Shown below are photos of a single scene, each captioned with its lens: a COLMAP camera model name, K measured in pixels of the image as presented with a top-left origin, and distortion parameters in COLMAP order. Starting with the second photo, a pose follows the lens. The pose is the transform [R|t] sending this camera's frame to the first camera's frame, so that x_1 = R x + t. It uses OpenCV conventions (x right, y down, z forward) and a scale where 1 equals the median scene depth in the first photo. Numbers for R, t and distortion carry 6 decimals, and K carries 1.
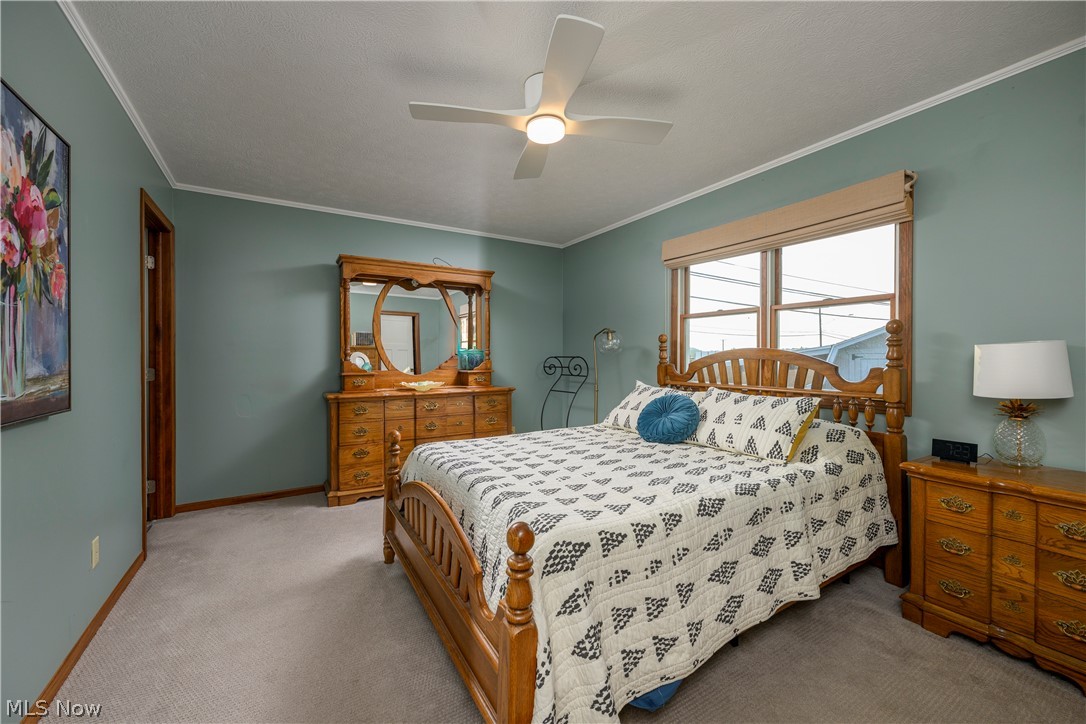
lens RADIAL K [[433.5, 0, 543.0], [0, 433.5, 362.0], [0, 0, 1]] dist [-0.000243, -0.000009]
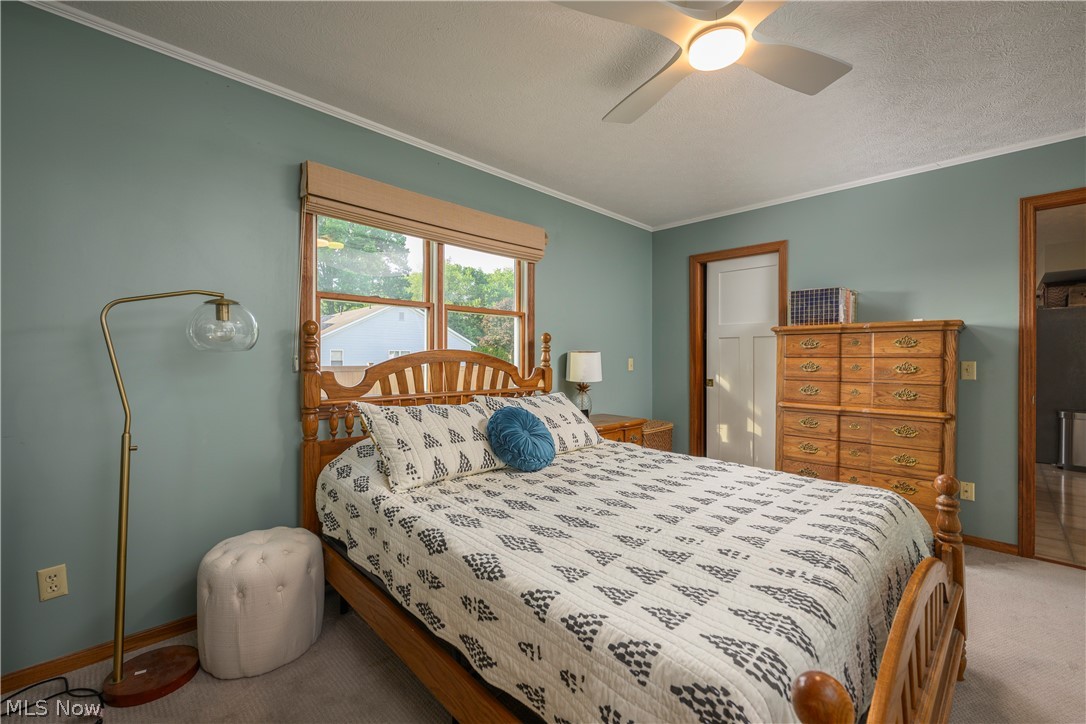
lens RADIAL K [[448.6, 0, 543.0], [0, 448.6, 362.0], [0, 0, 1]] dist [0.000210, 0.000010]
pose [[-0.206843, -0.000900, 0.978374, -0.468207], [0.013458, 0.999902, 0.003765, -0.006821], [-0.978282, 0.013946, -0.206810, 1.023045]]
